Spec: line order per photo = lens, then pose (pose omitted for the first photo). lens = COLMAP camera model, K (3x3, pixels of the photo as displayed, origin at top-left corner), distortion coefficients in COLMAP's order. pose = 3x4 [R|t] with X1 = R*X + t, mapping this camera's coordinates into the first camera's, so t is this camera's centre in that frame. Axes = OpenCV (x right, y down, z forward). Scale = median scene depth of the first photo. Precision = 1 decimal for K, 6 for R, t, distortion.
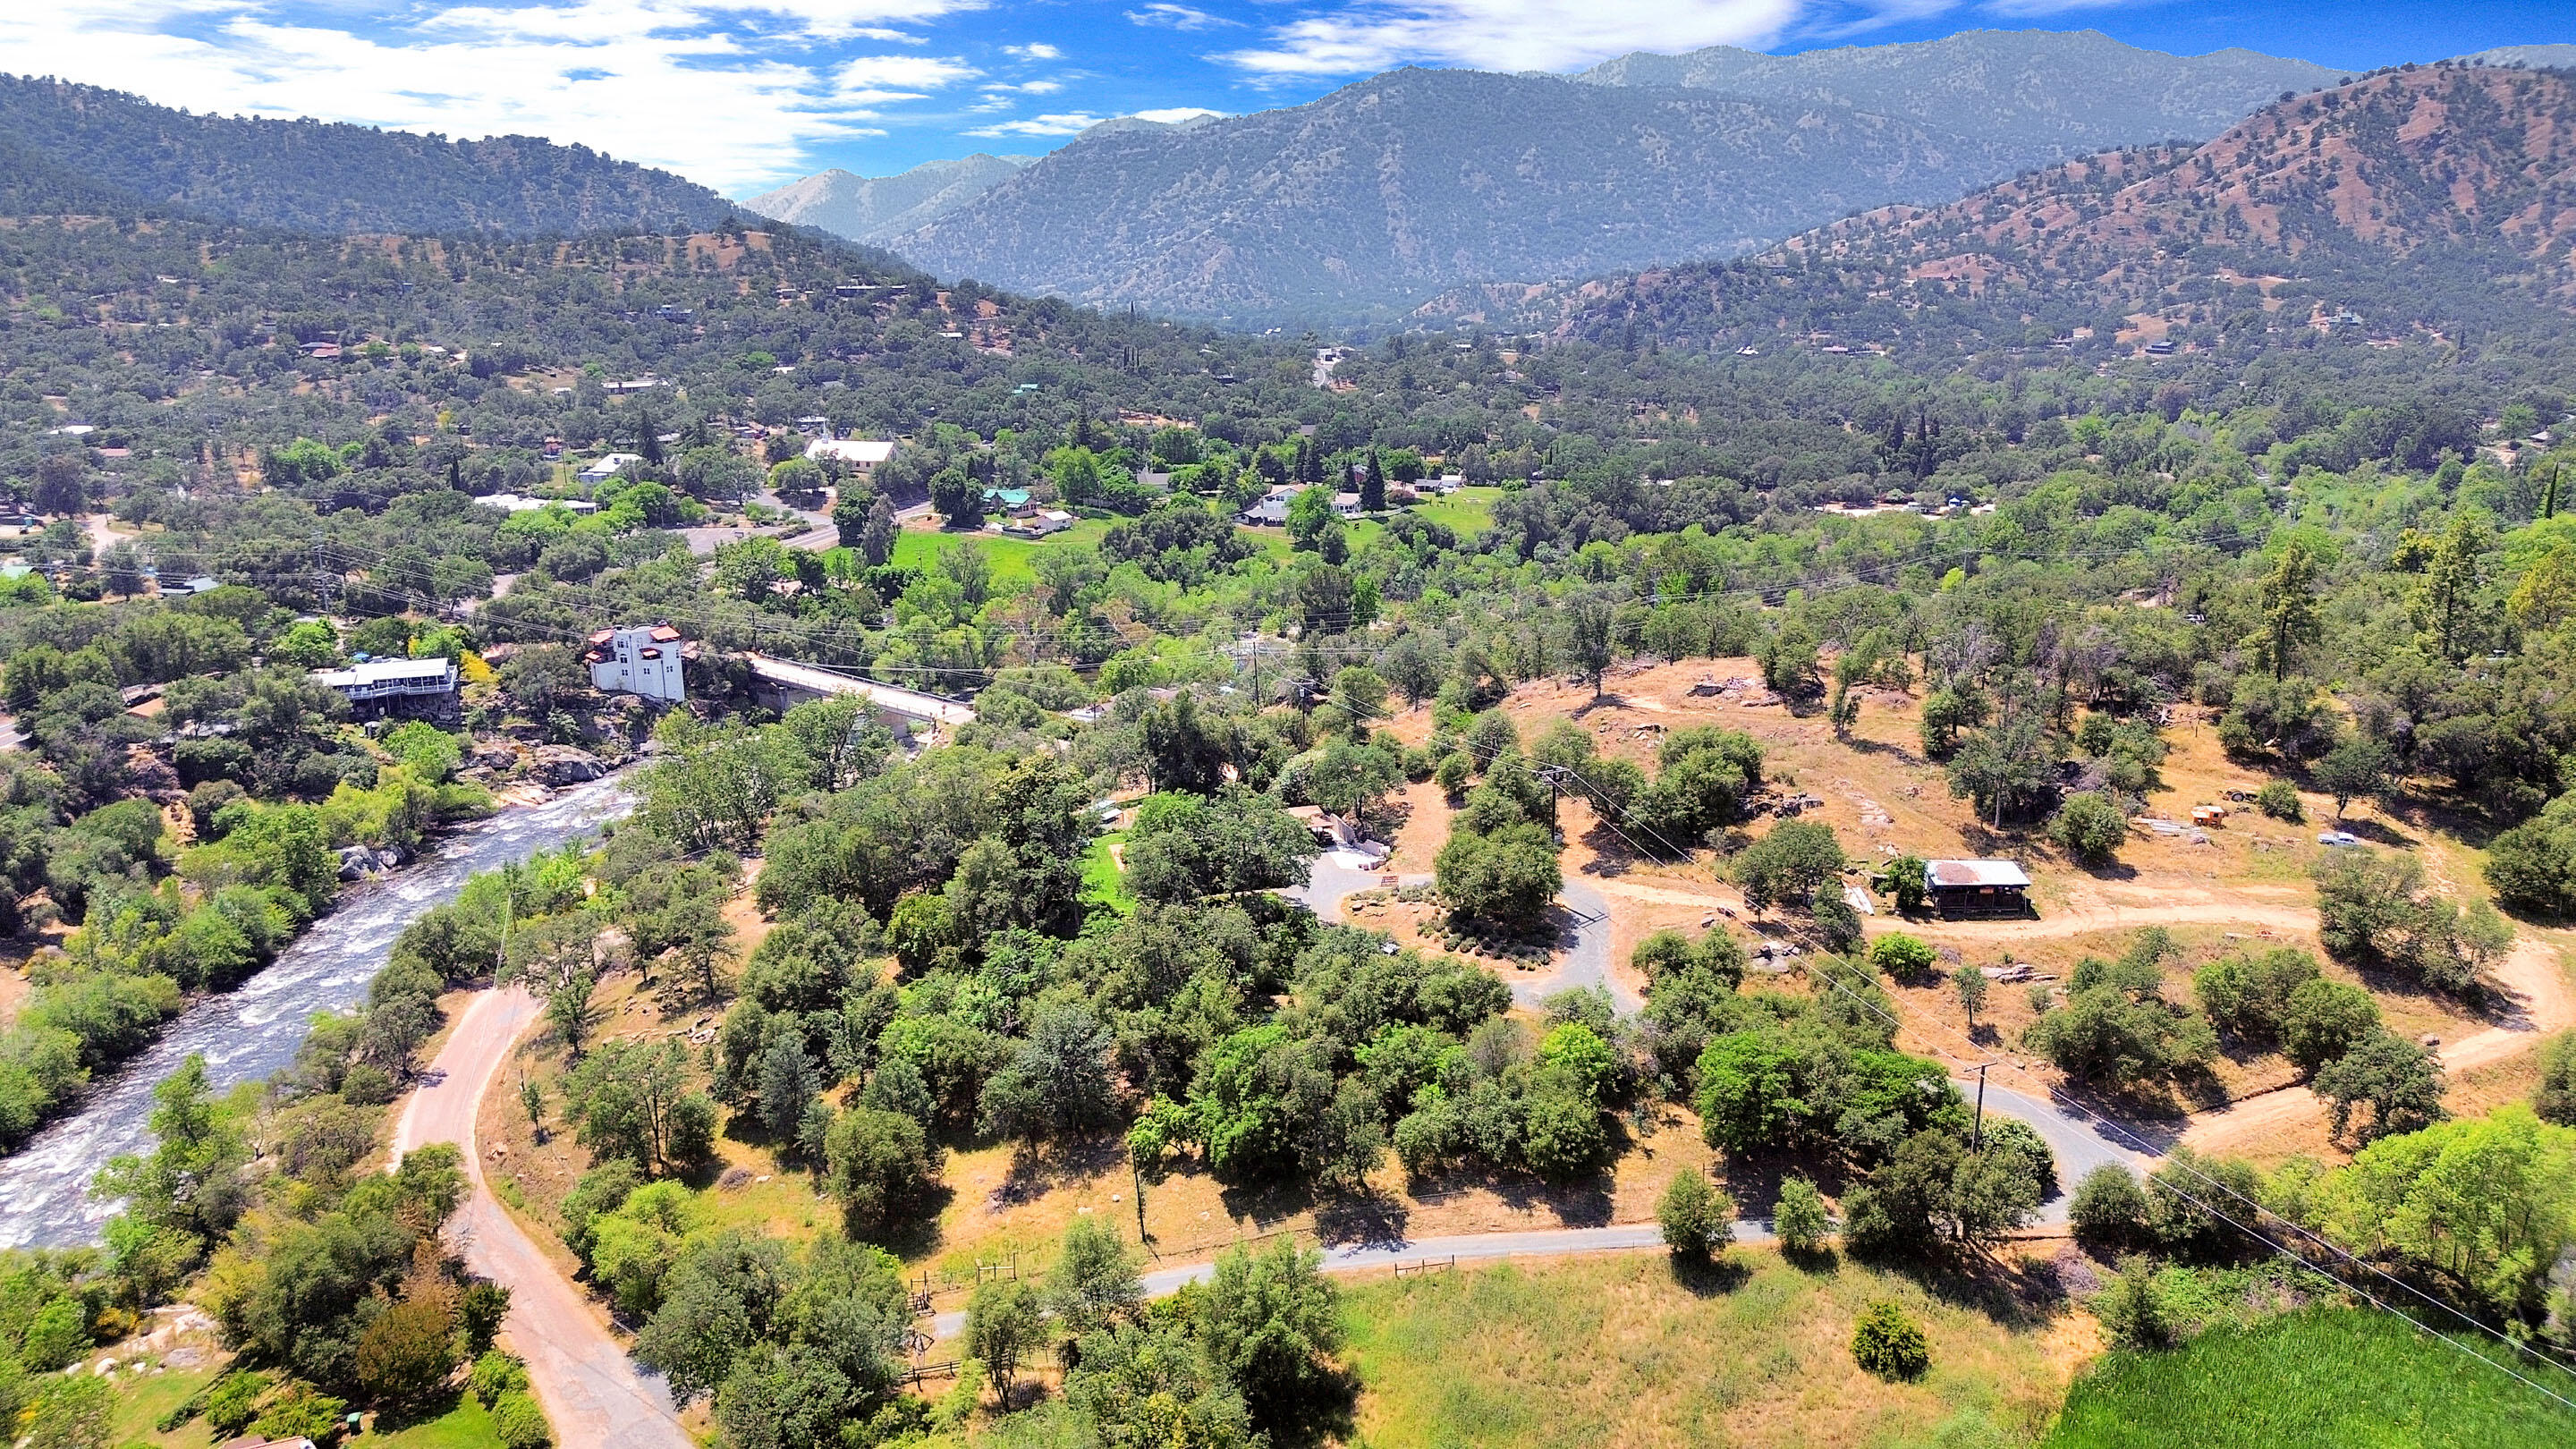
lens RADIAL K [[1791.0, 0, 1288.0], [0, 1791.0, 724.5], [0, 0, 1]] dist [0.063143, -0.060723]
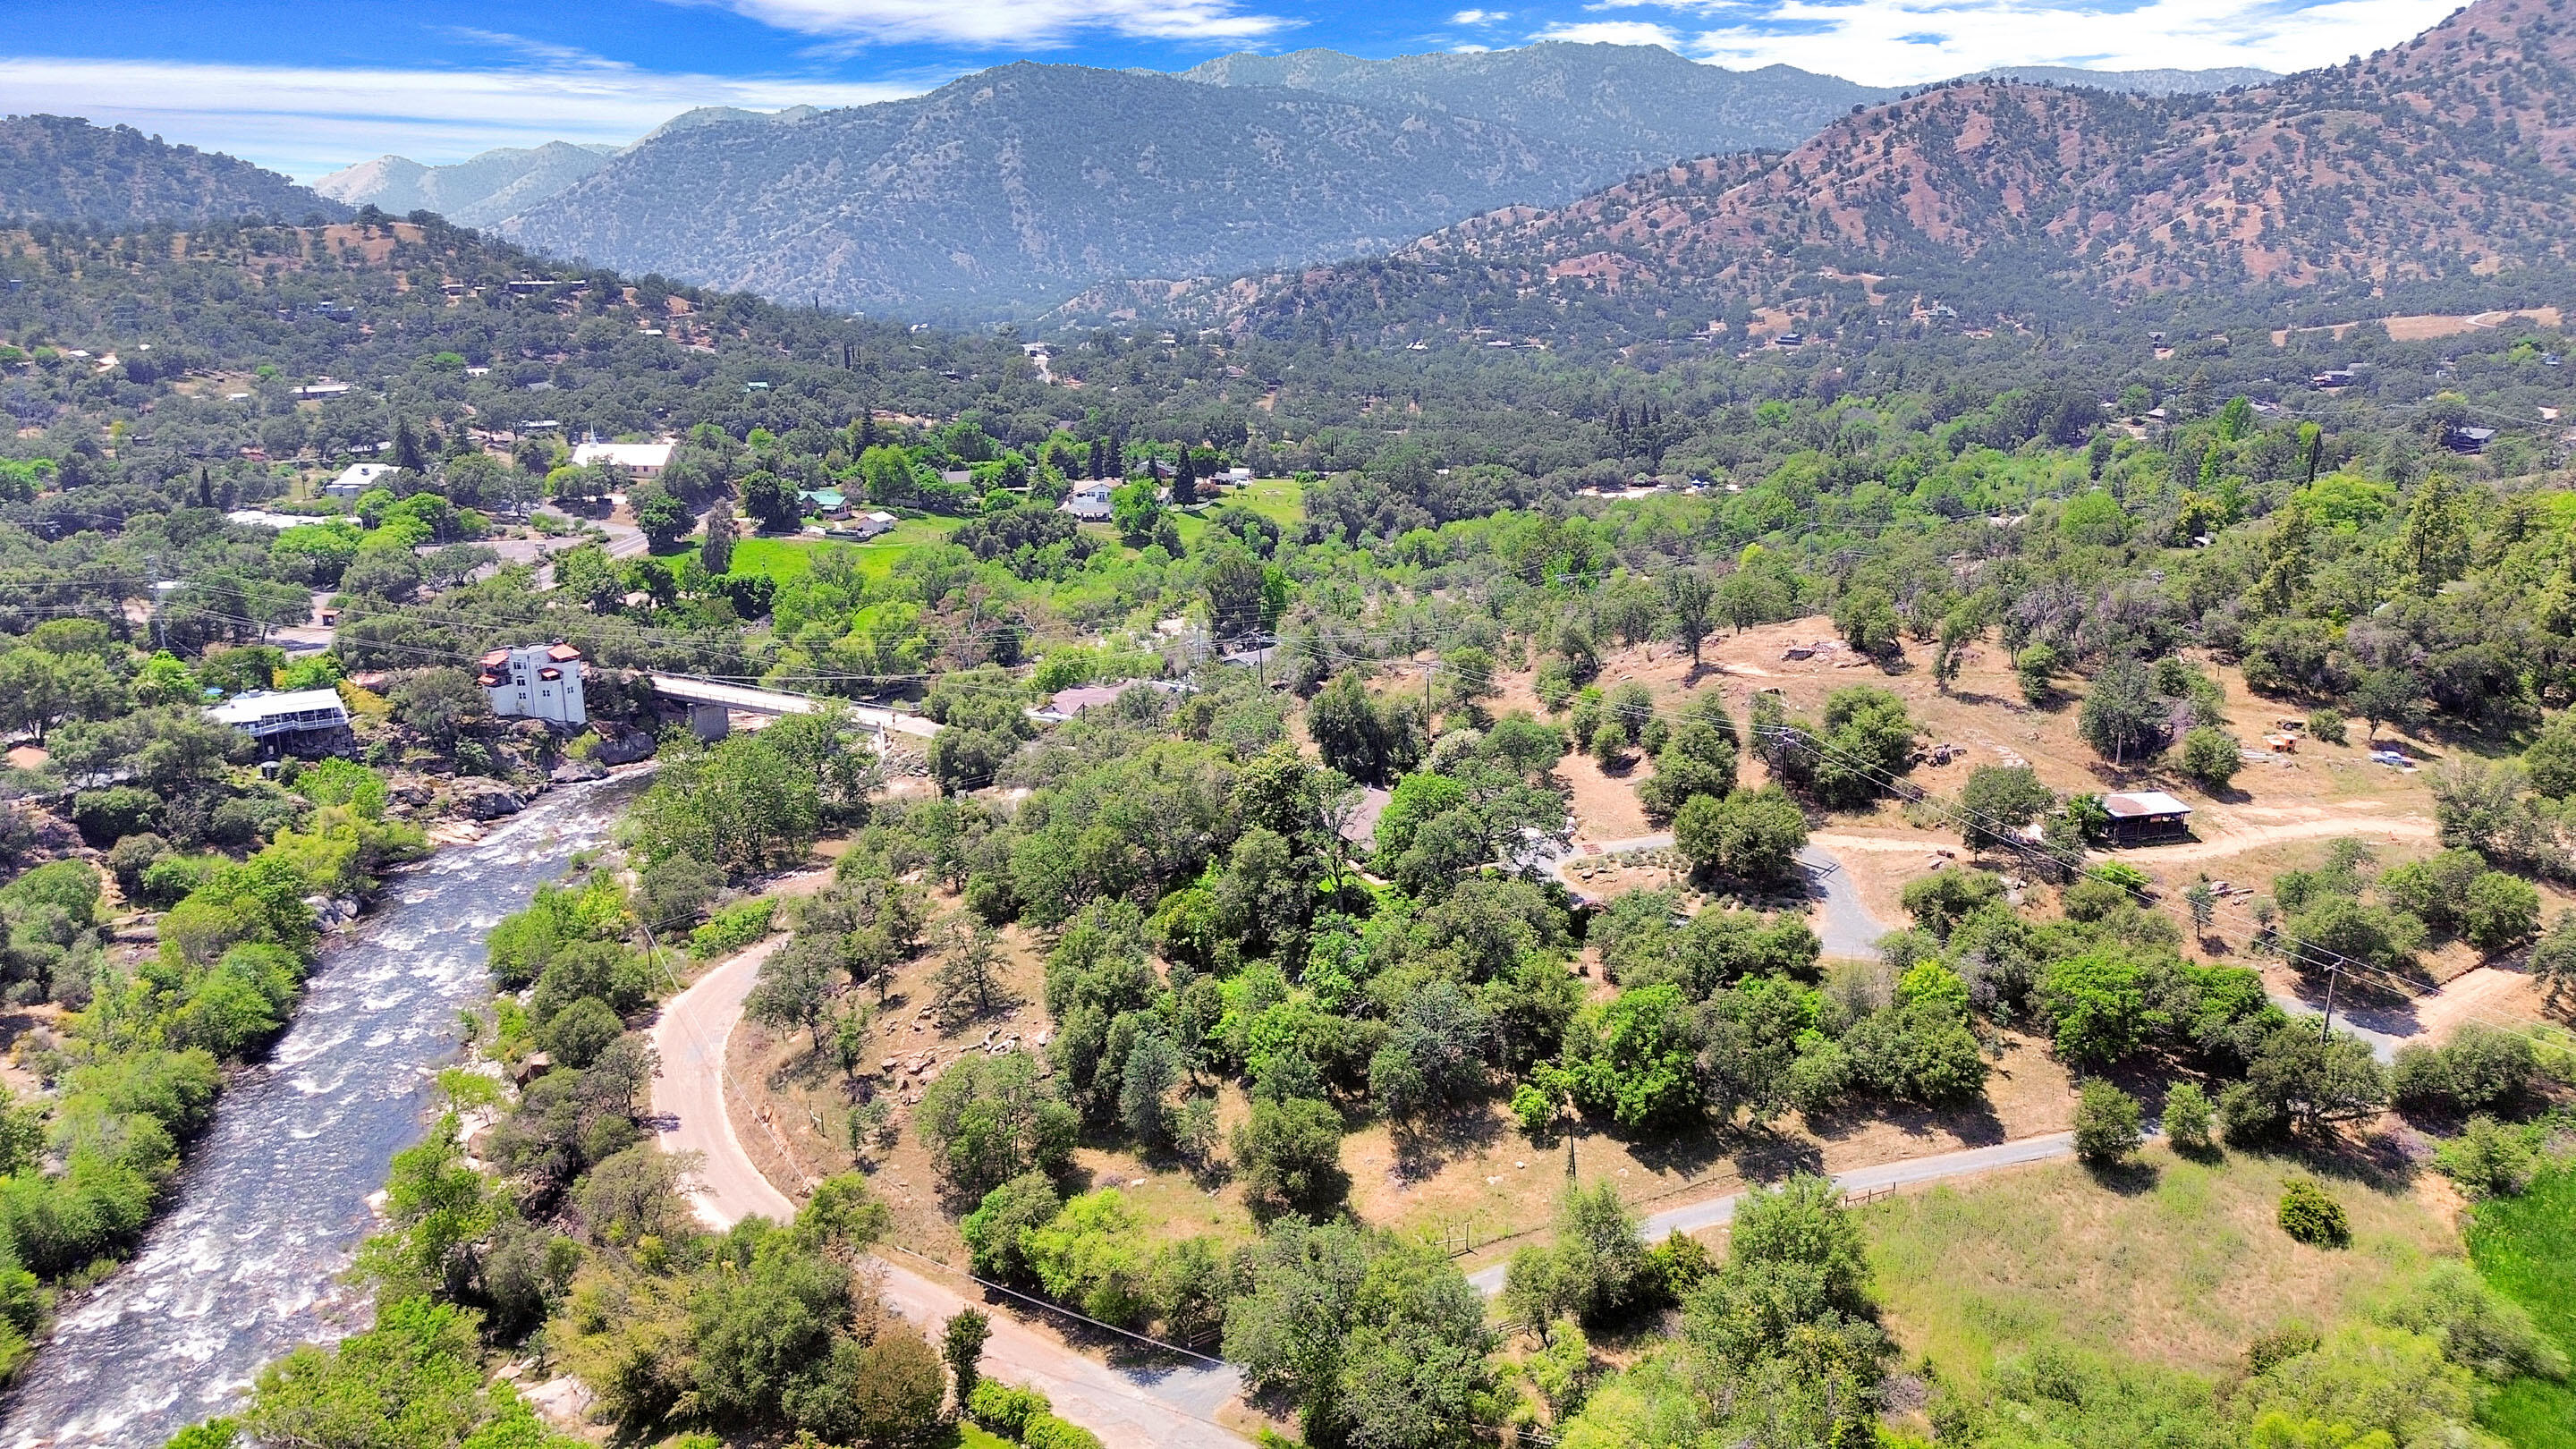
lens RADIAL K [[1791.0, 0, 1288.0], [0, 1791.0, 724.5], [0, 0, 1]] dist [0.063143, -0.060723]
pose [[0.978653, -0.051346, 0.199002, -0.150495], [0.051001, 0.998675, 0.006863, -0.000293], [-0.199091, 0.003433, 0.979975, 0.008143]]
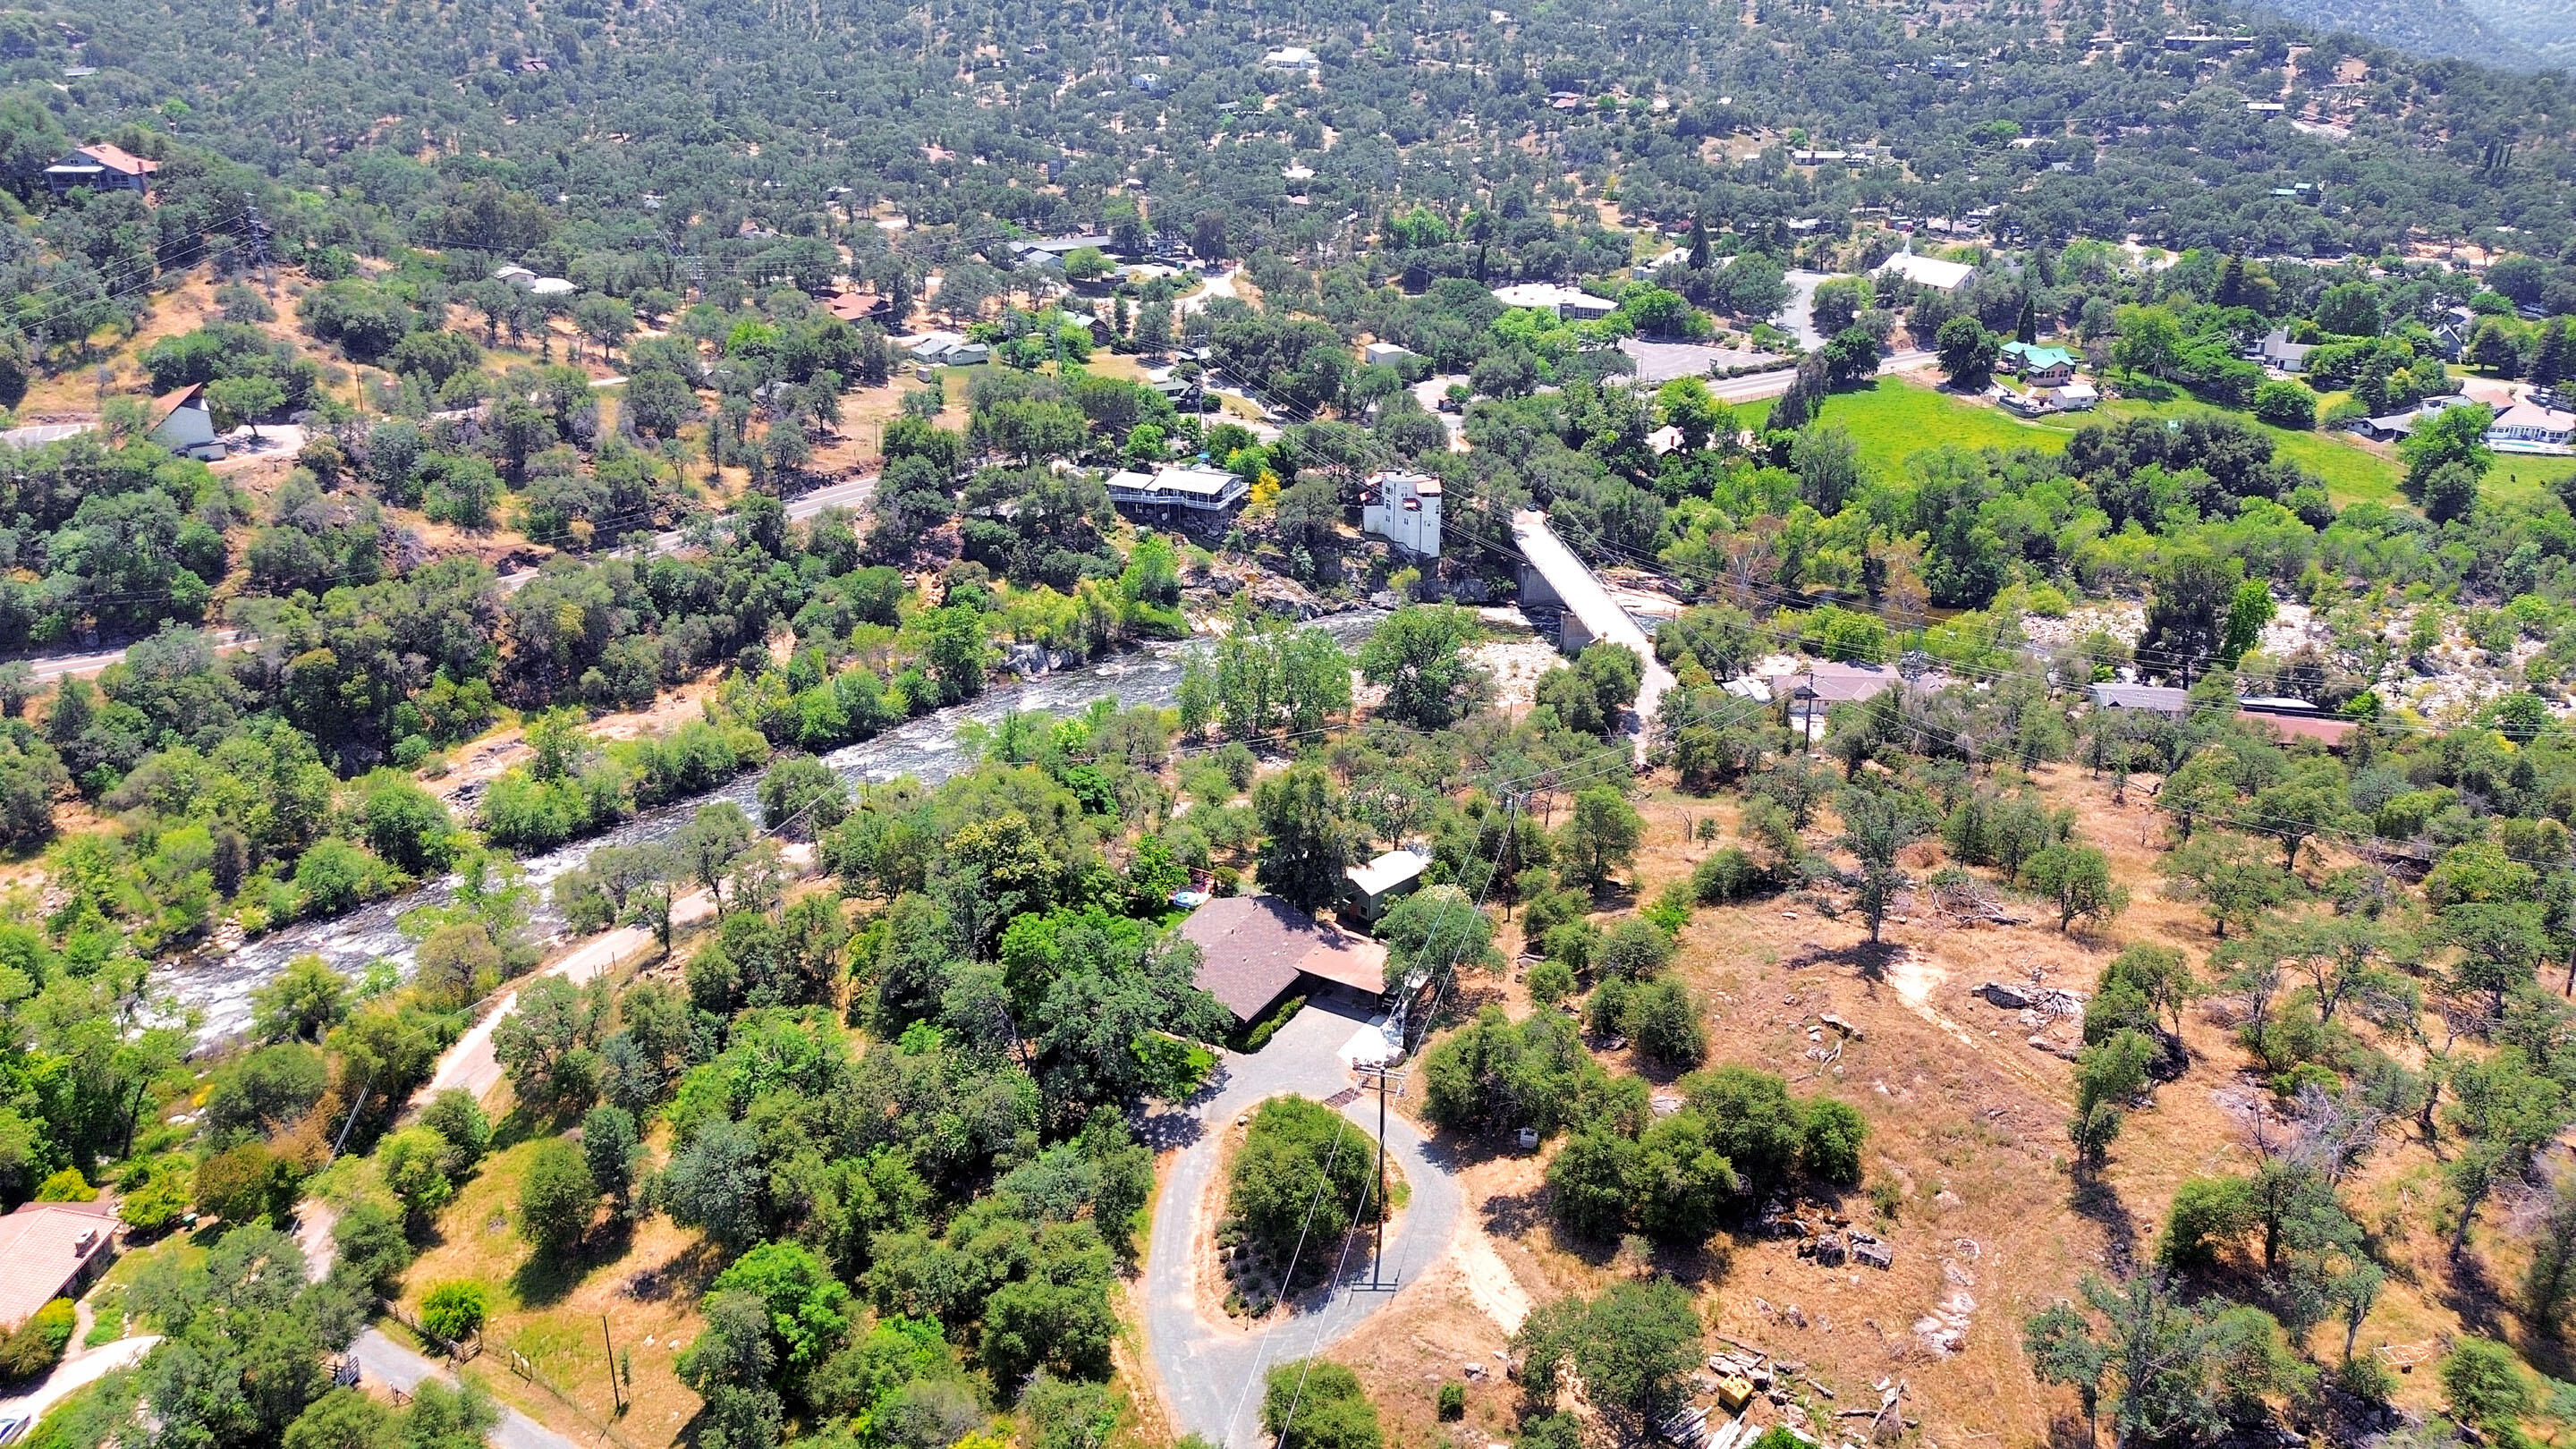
lens RADIAL K [[1791.0, 0, 1288.0], [0, 1791.0, 724.5], [0, 0, 1]] dist [0.063143, -0.060723]
pose [[0.724084, 0.282826, -0.629056, 0.229006], [-0.185164, 0.958287, 0.217714, -0.113469], [0.664392, -0.041165, 0.746250, 0.188844]]
